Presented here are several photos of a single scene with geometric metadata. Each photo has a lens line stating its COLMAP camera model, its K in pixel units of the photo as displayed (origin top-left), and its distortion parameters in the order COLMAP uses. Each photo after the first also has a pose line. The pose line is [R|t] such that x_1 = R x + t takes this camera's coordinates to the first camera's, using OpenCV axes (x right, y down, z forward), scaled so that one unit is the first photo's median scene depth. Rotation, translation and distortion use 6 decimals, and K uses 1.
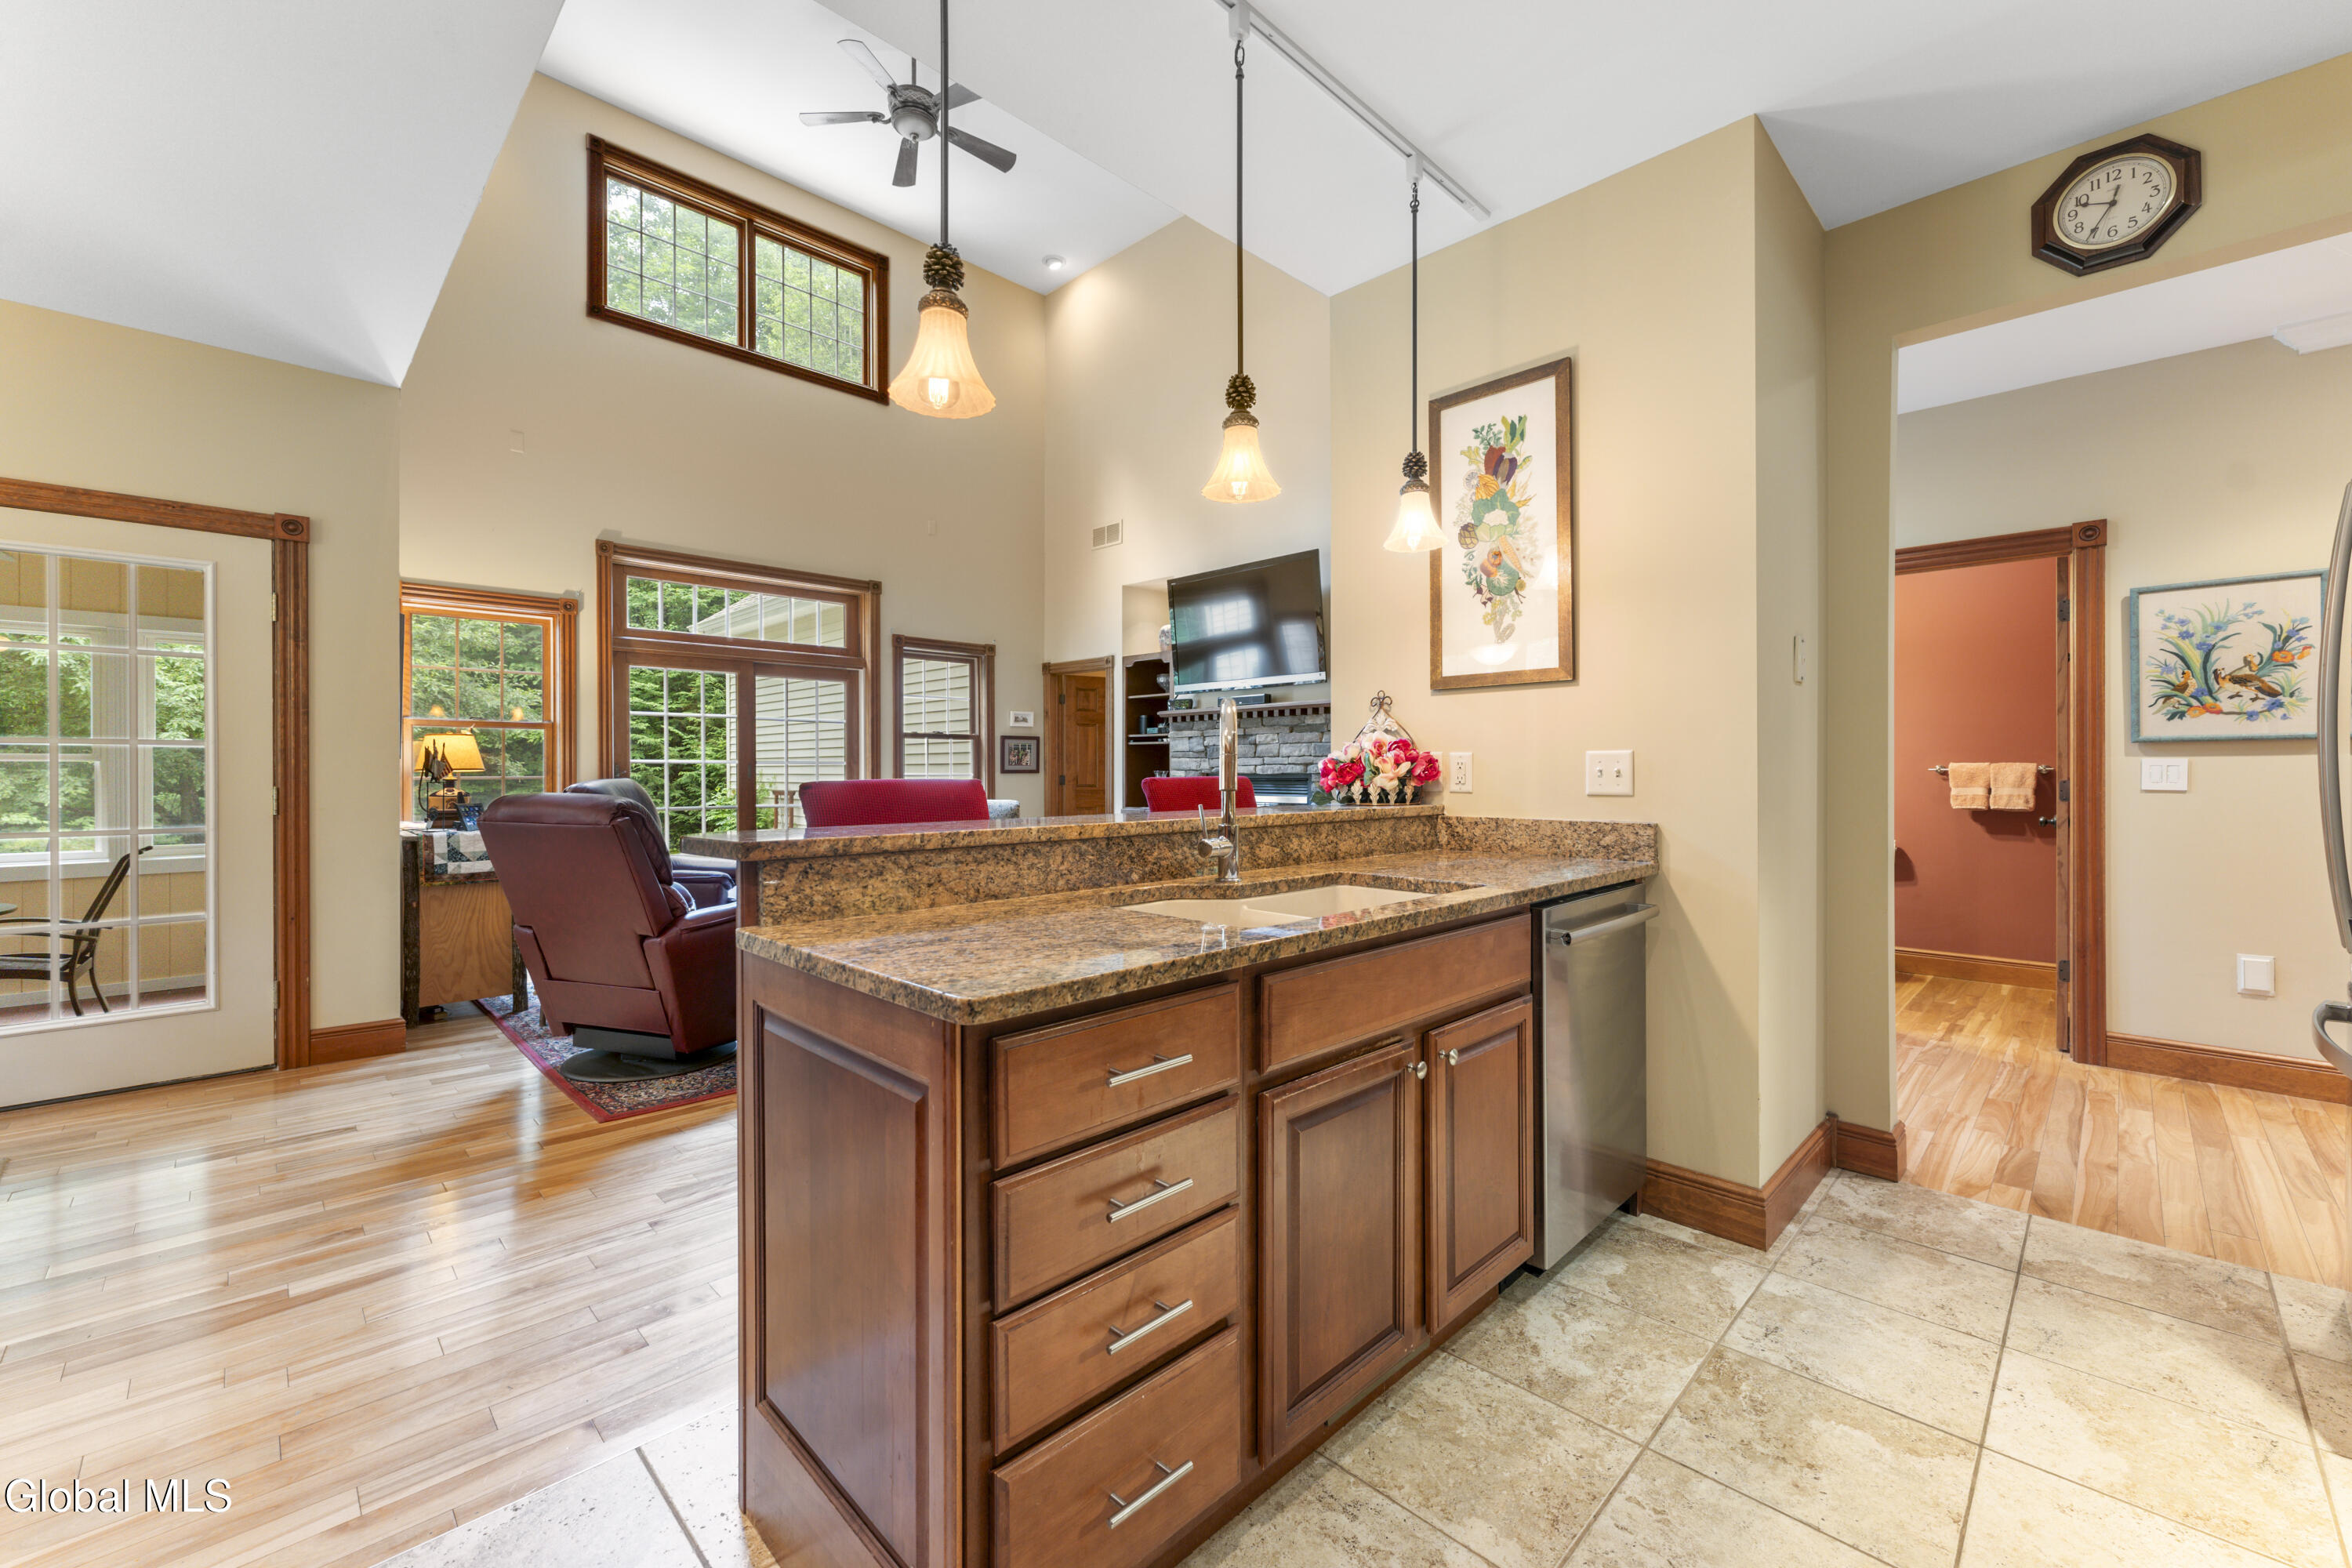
lens RADIAL K [[948.6, 0, 1184.9], [0, 948.6, 781.7], [0, 0, 1]] dist [-0.006045, 0.002217]
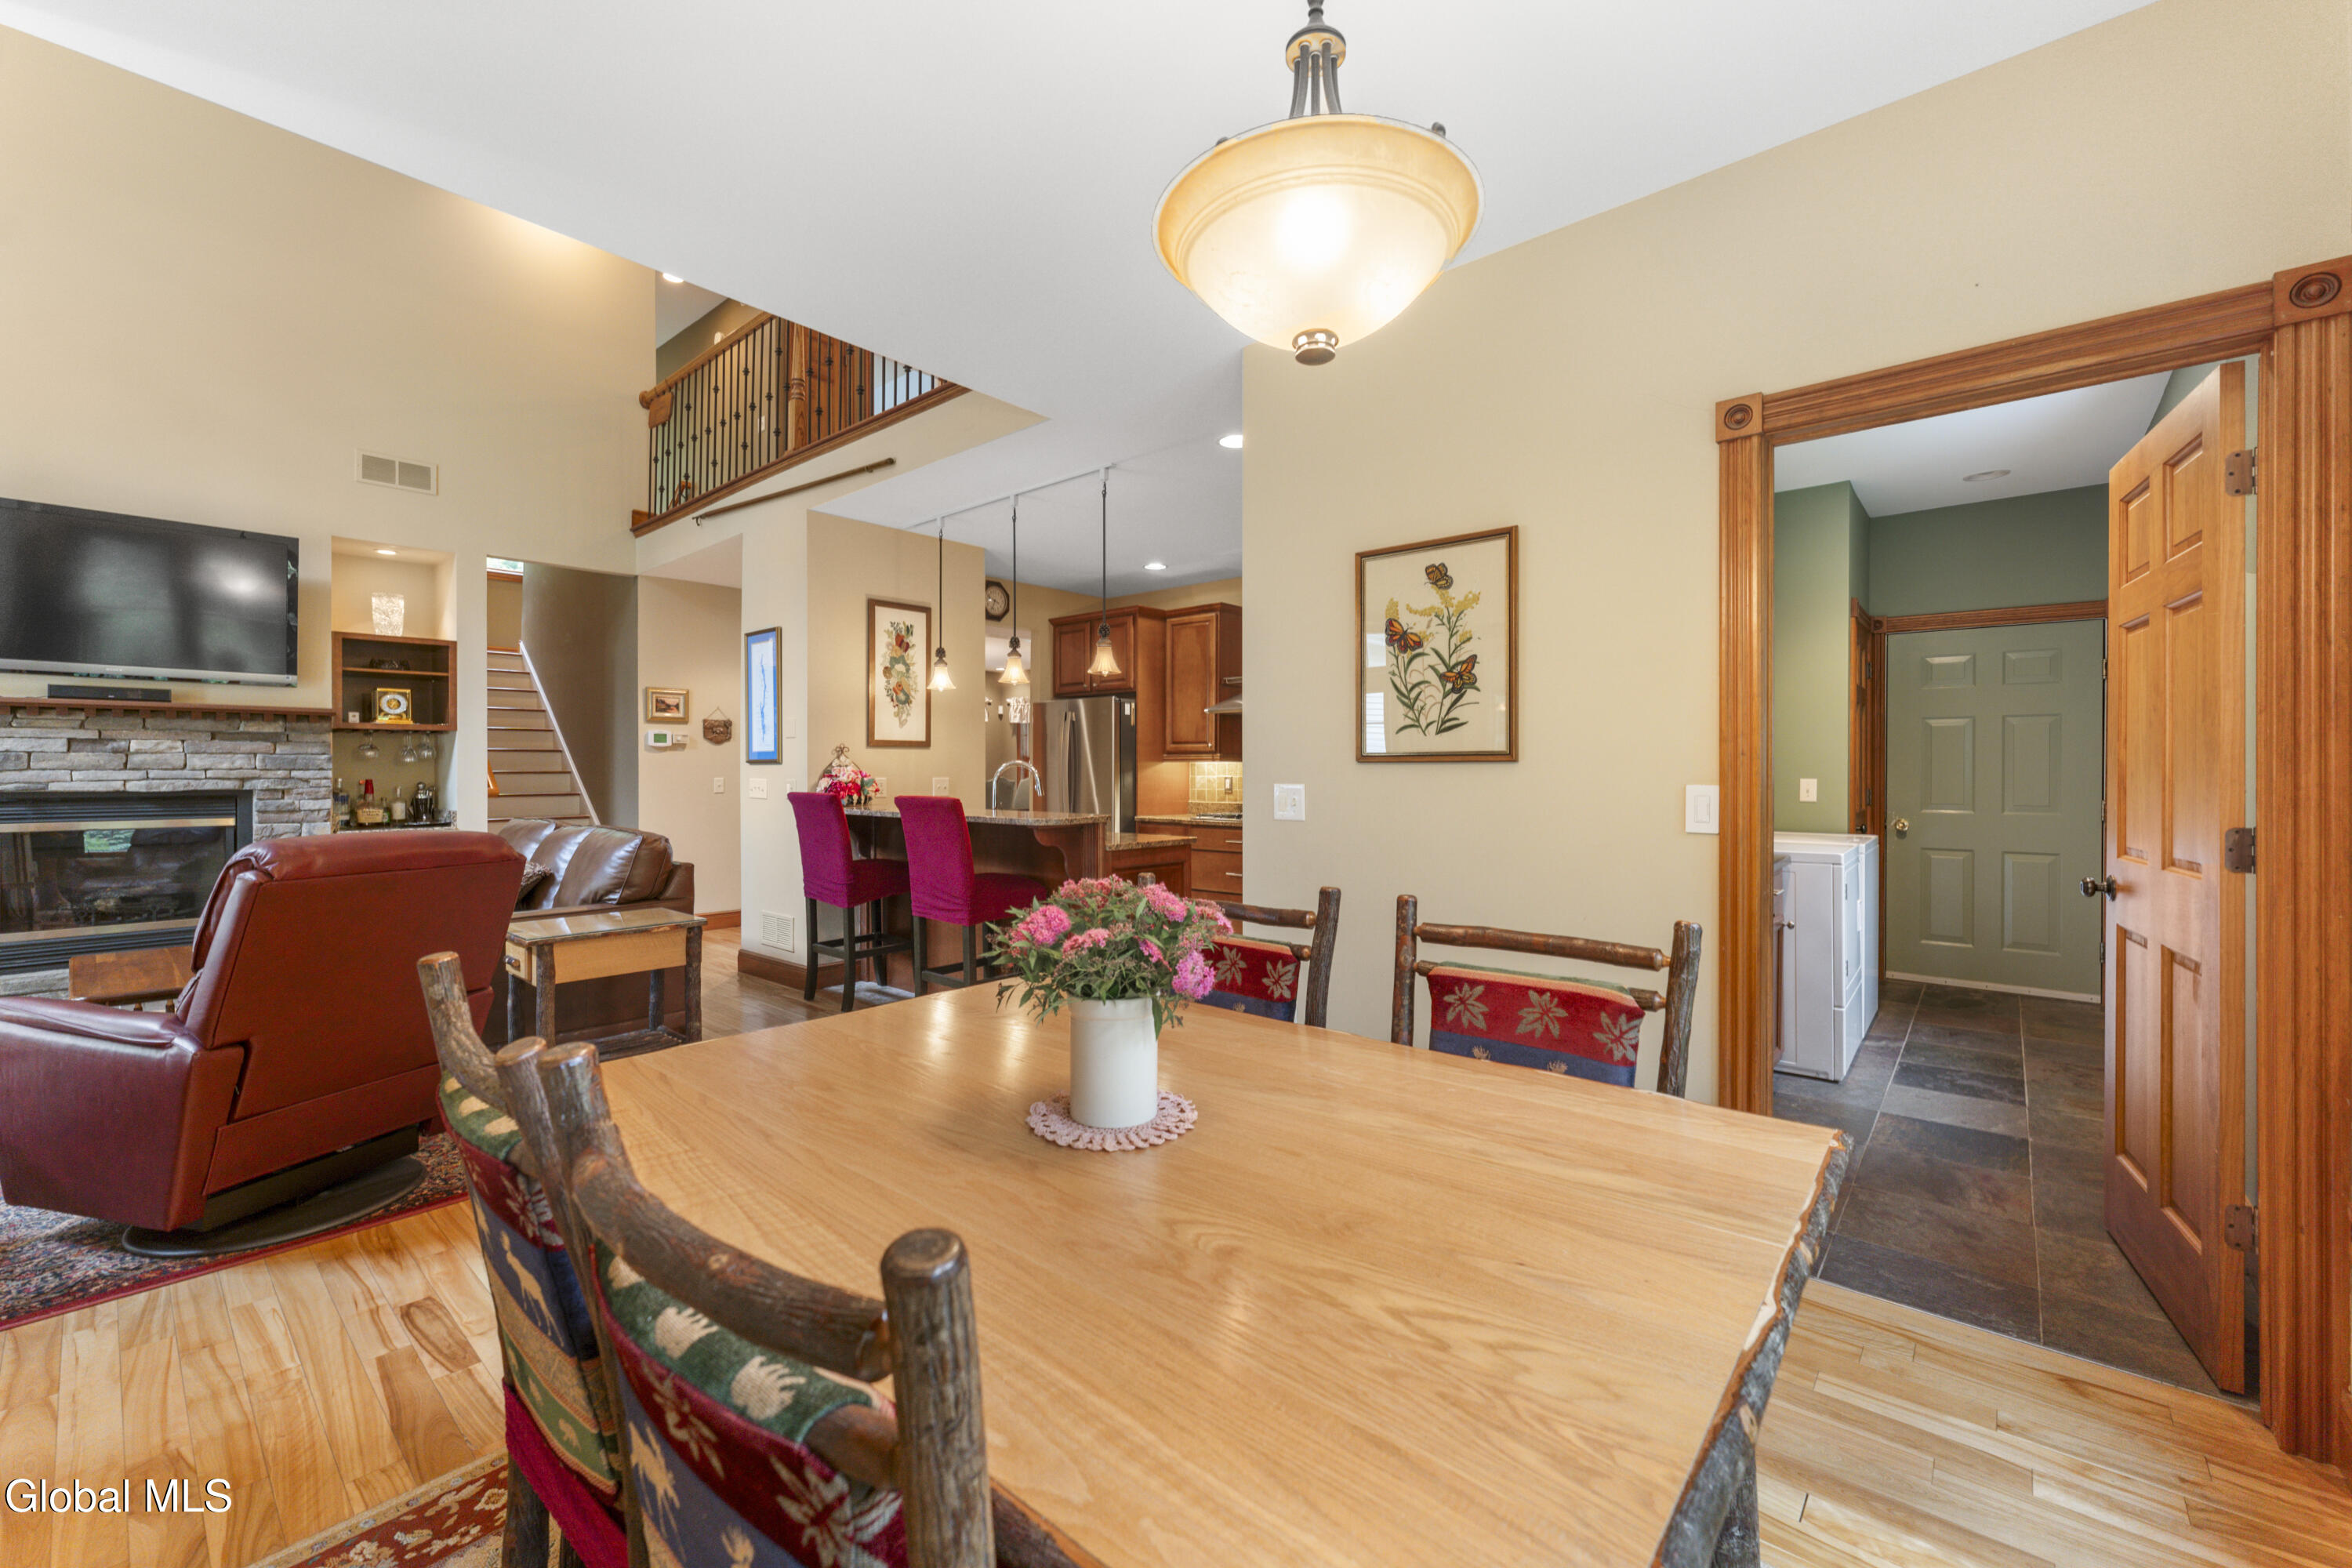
lens RADIAL K [[948.6, 0, 1219.8], [0, 948.6, 778.6], [0, 0, 1]] dist [-0.006045, 0.002217]
pose [[-0.083927, -0.005961, 0.996454, -1.161005], [0.009731, 0.999930, 0.006802, -0.023230], [-0.996424, 0.010268, -0.083863, 0.291631]]
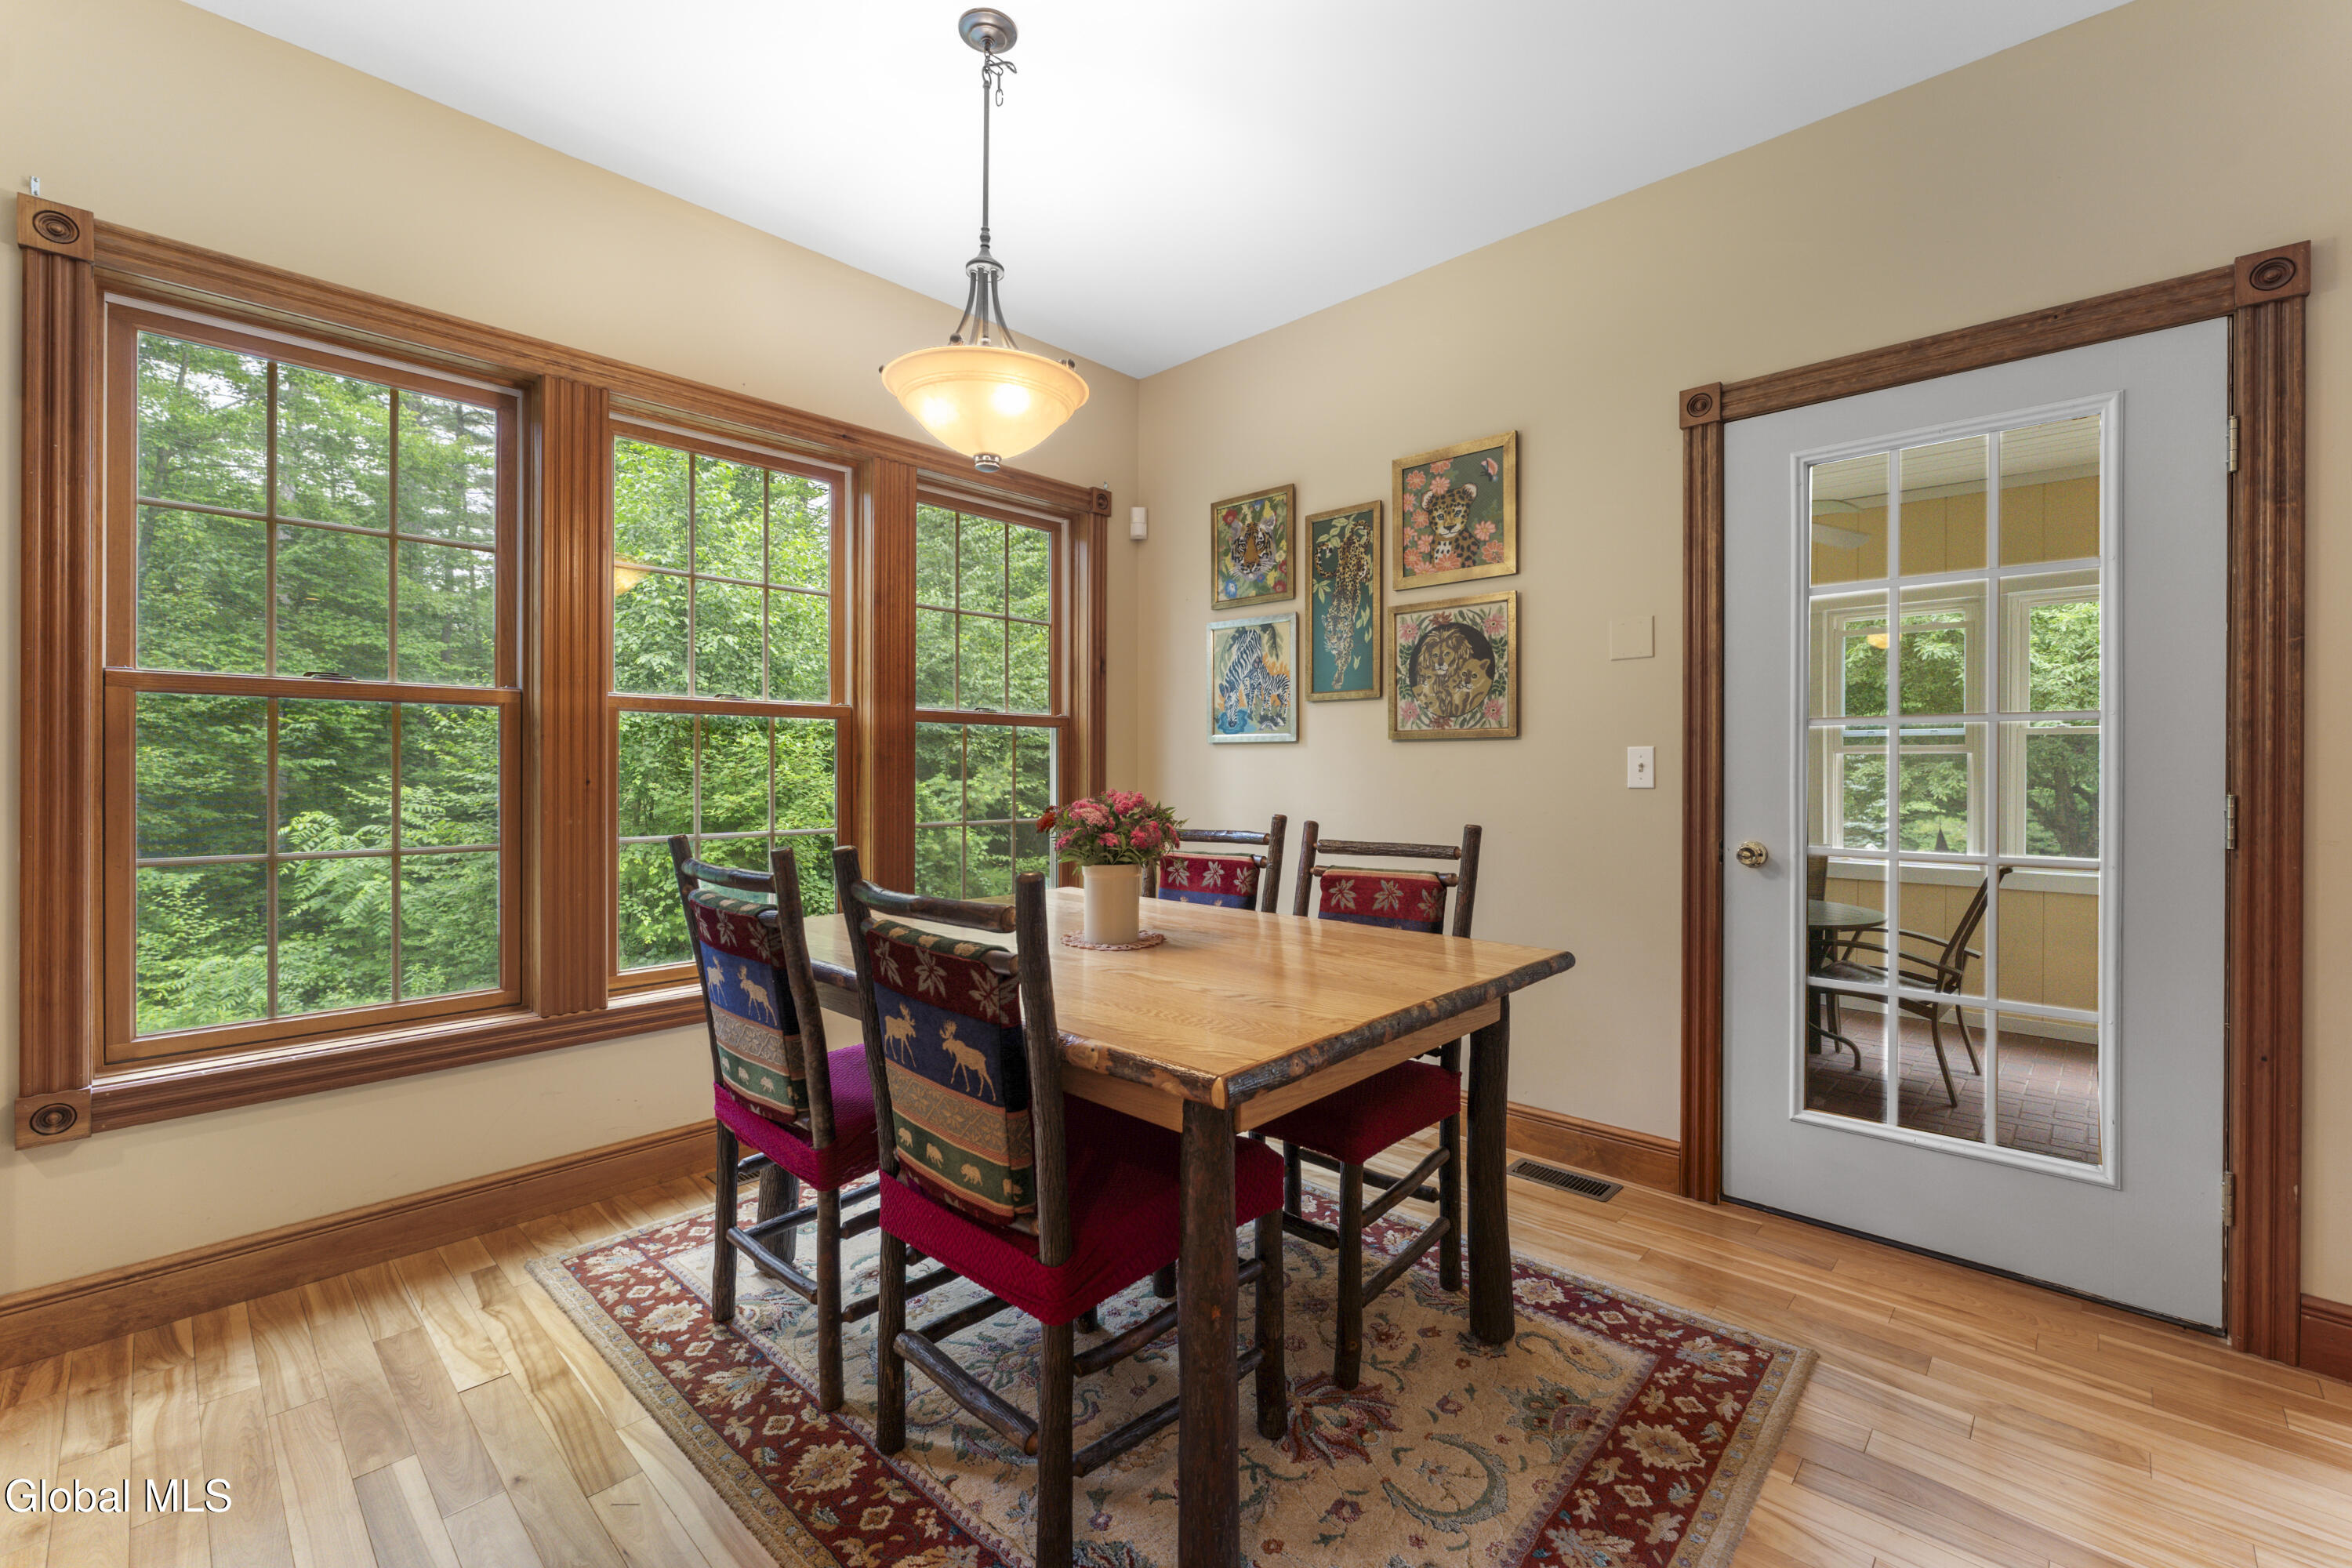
lens RADIAL K [[983.6, 0, 1178.8], [0, 983.6, 773.7], [0, 0, 1]] dist [-0.003043, 0.000455]
pose [[0.026825, 0.005084, -0.999627, -0.376107], [-0.005936, 0.999970, 0.004927, -0.004335], [0.999623, 0.005802, 0.026855, 0.349780]]
